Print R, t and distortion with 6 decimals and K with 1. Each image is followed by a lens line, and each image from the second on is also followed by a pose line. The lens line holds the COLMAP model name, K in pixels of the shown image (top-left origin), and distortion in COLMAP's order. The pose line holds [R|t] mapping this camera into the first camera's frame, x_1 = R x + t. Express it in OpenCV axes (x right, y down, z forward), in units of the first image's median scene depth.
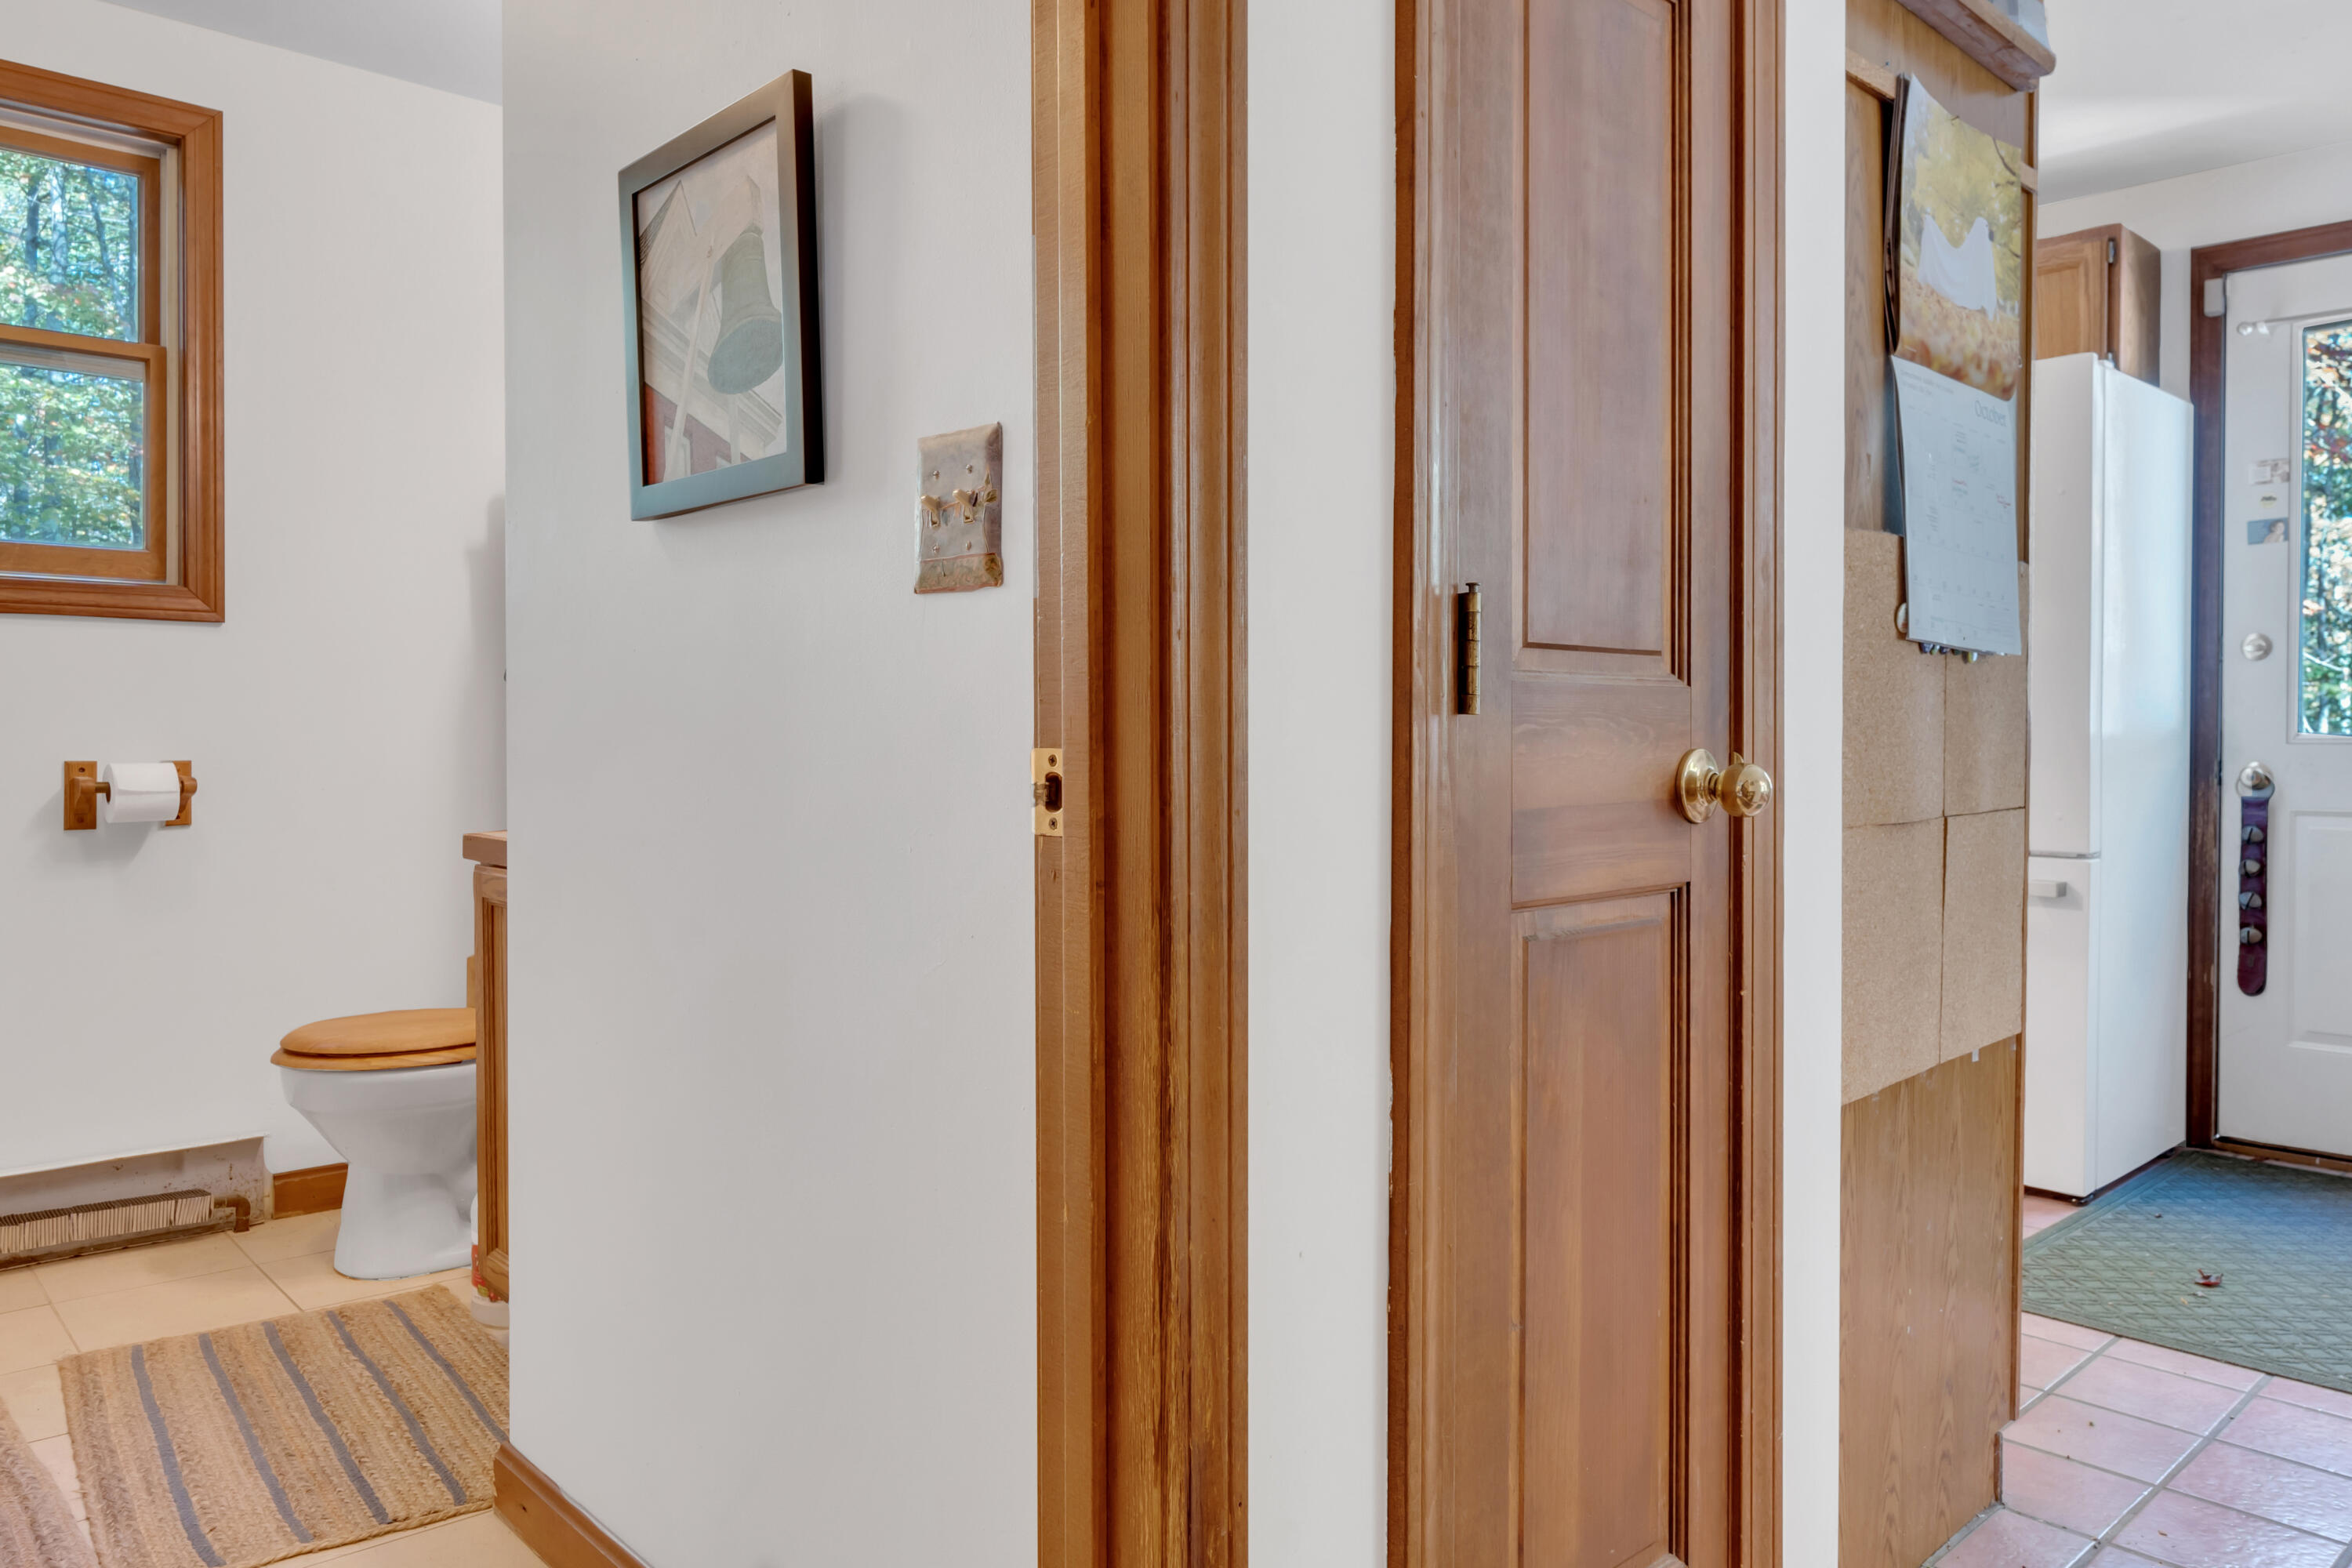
lens RADIAL K [[1603.6, 0, 1177.3], [0, 1603.6, 767.9], [0, 0, 1]] dist [-0.002136, -0.003196]
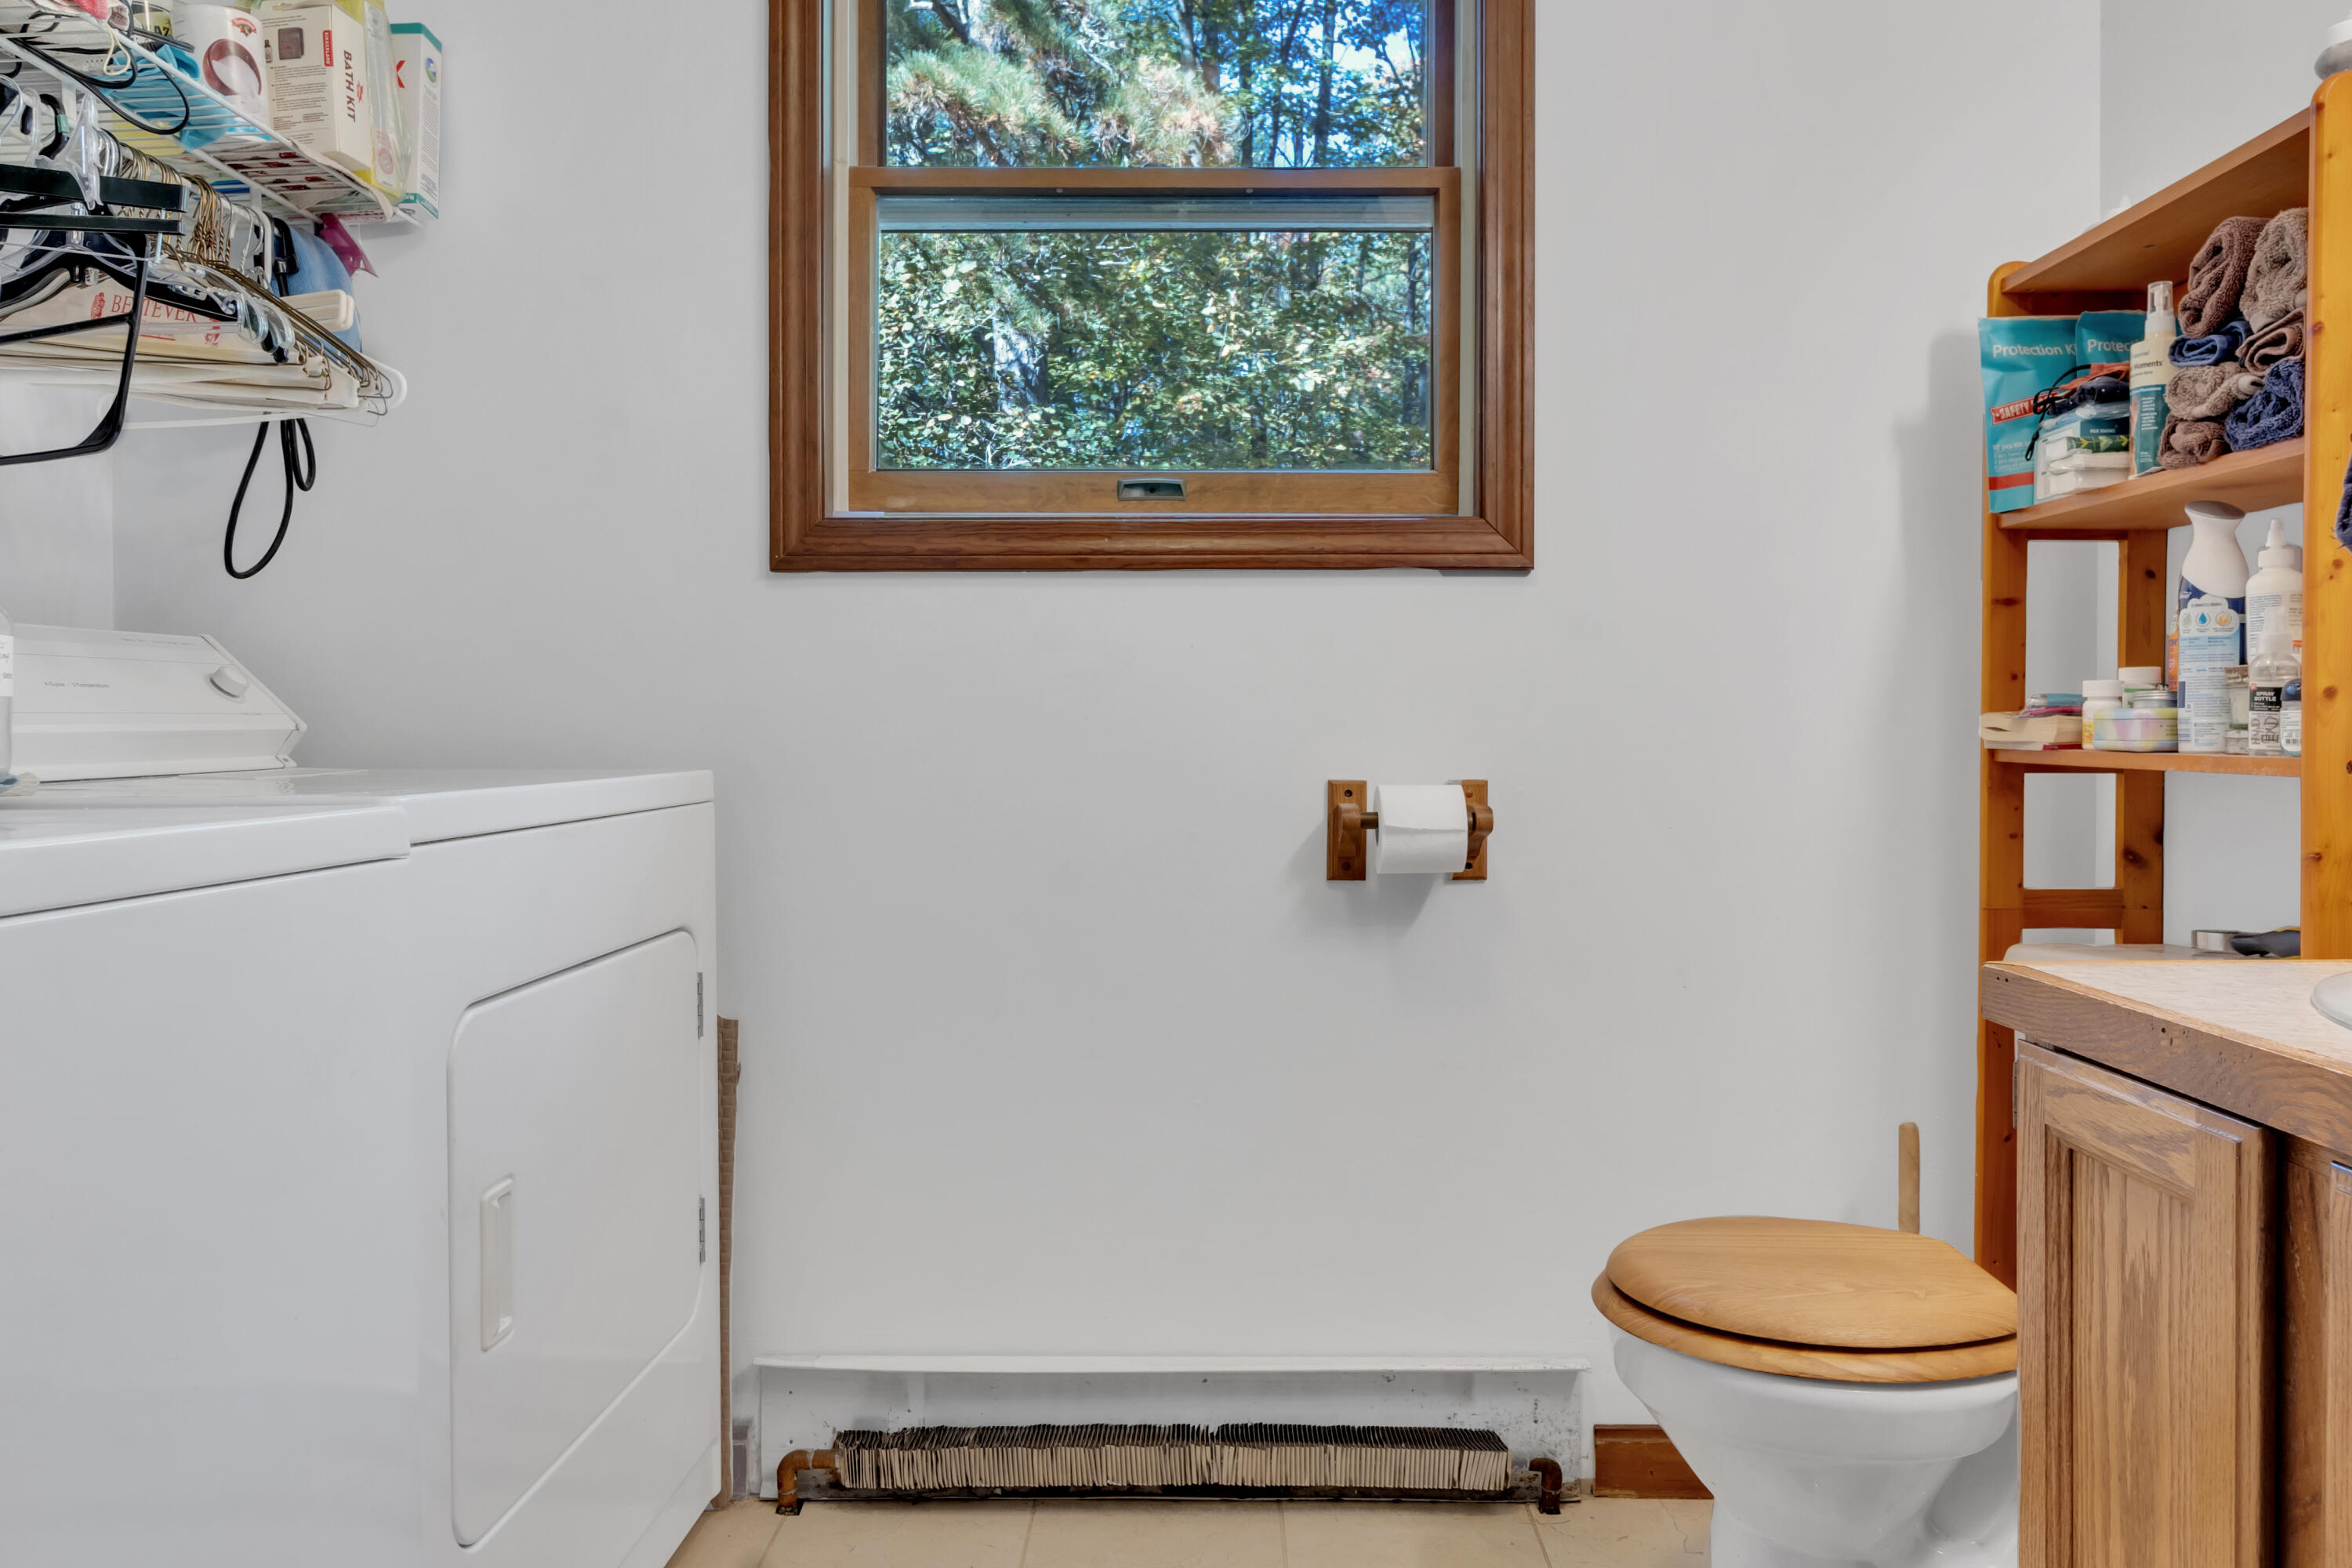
lens RADIAL K [[1603.6, 0, 1178.9], [0, 1603.6, 775.8], [0, 0, 1]] dist [-0.002136, -0.003196]
pose [[0.724894, 0.002853, -0.688855, -0.258692], [-0.008757, 0.999949, -0.005074, -0.002158], [0.688805, 0.009710, 0.724882, 0.443454]]
